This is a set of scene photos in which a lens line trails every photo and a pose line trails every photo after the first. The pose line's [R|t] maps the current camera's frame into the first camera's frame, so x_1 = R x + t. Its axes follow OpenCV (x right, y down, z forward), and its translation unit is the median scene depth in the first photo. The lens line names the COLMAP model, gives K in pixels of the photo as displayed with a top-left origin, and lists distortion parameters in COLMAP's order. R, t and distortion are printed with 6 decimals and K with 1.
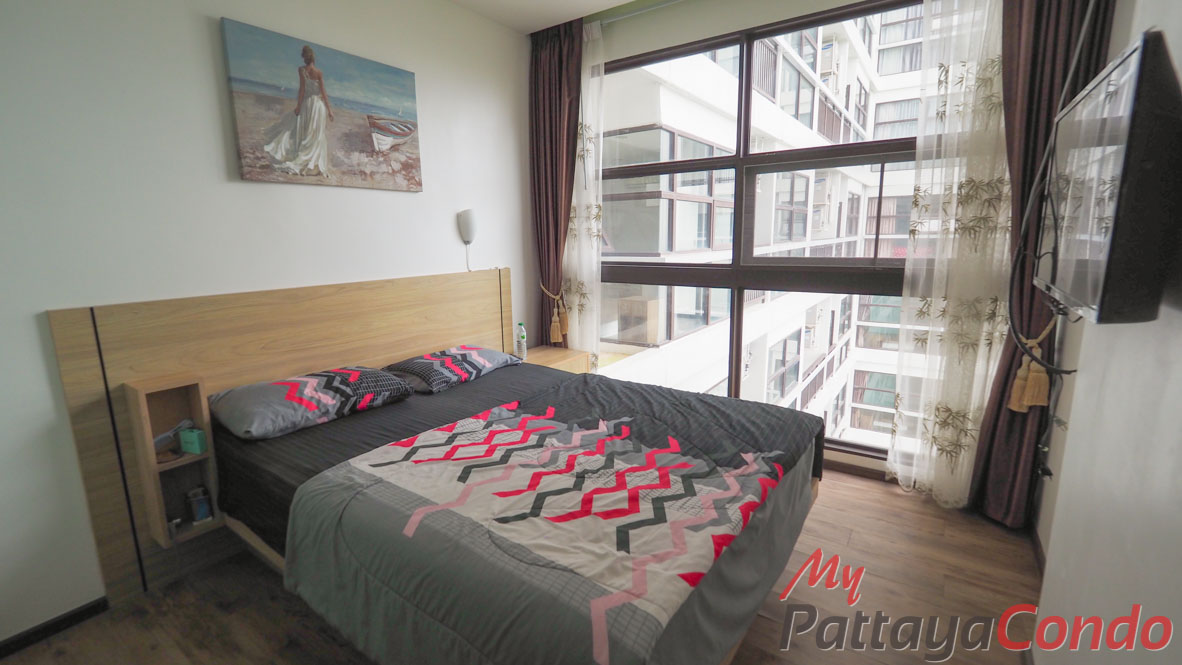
lens RADIAL K [[502.0, 0, 582.1], [0, 502.0, 328.2], [0, 0, 1]] dist [-0.013098, 0.000802]
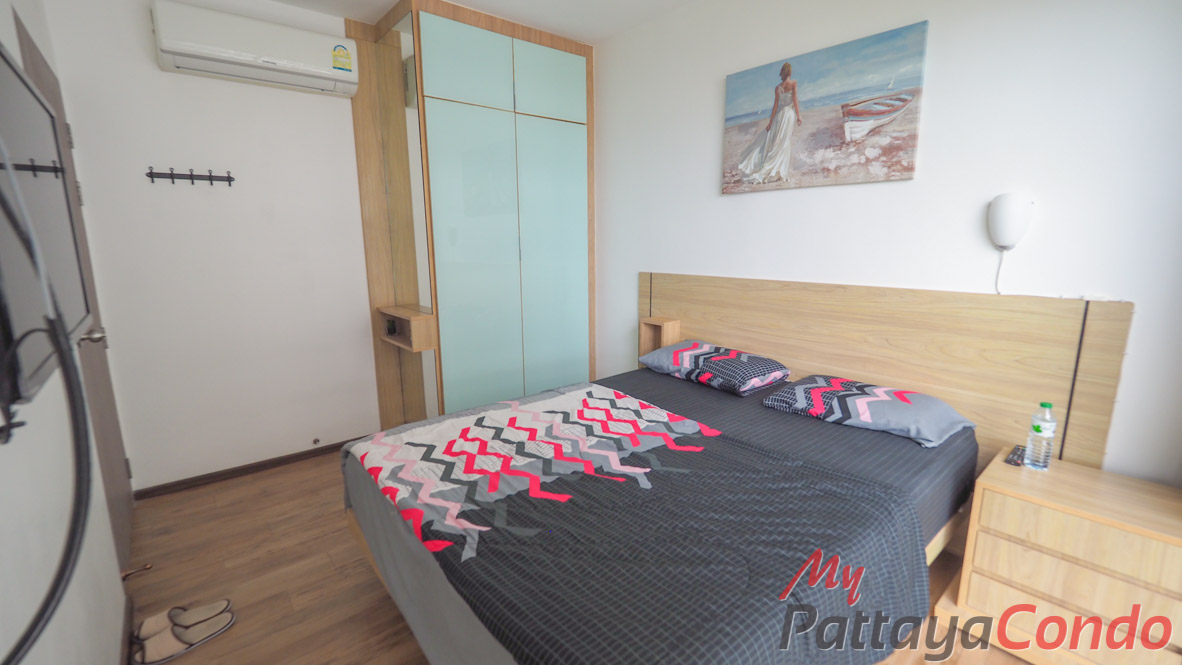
lens RADIAL K [[502.0, 0, 583.5], [0, 502.0, 330.5], [0, 0, 1]] dist [-0.013098, 0.000802]
pose [[-0.252864, 0.195502, -0.947544, 0.713389], [-0.165488, 0.956198, 0.241451, -0.191257], [0.953244, 0.217861, -0.209435, 0.921415]]
